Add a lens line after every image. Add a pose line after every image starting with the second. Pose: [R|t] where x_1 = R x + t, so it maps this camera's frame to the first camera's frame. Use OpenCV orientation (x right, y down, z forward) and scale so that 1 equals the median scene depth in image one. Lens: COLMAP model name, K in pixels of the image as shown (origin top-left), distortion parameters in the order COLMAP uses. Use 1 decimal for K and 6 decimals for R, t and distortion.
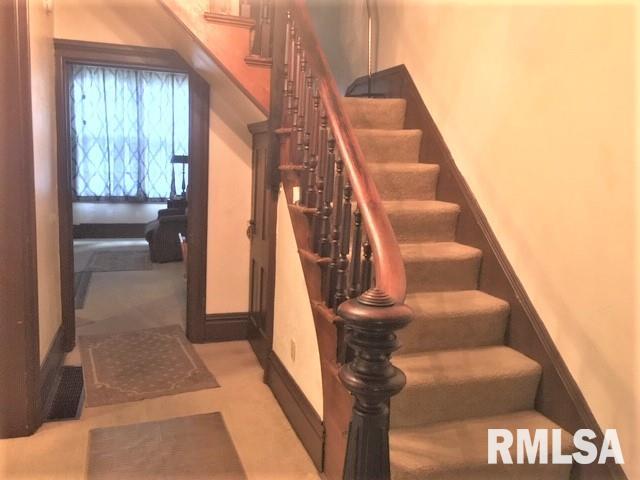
lens RADIAL K [[533.6, 0, 320.0], [0, 533.6, 240.0], [0, 0, 1]] dist [0.008648, -0.002891]
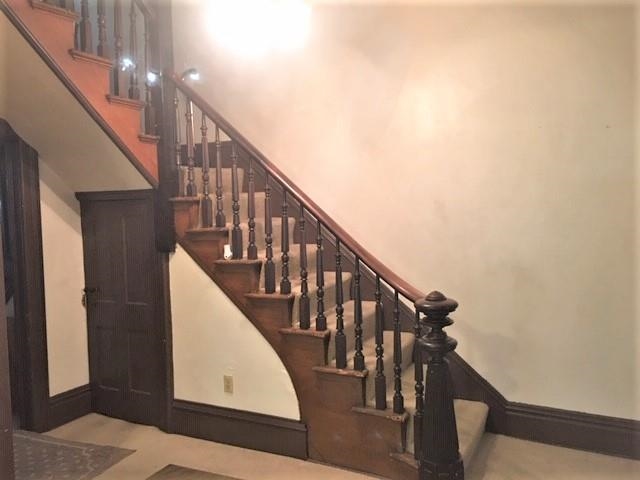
lens RADIAL K [[533.6, 0, 320.0], [0, 533.6, 240.0], [0, 0, 1]] dist [0.008648, -0.002891]
pose [[0.739375, -0.112549, 0.663821, -0.479615], [0.164777, 0.986196, -0.016324, -0.039101], [-0.652820, 0.121452, 0.747714, -0.030592]]
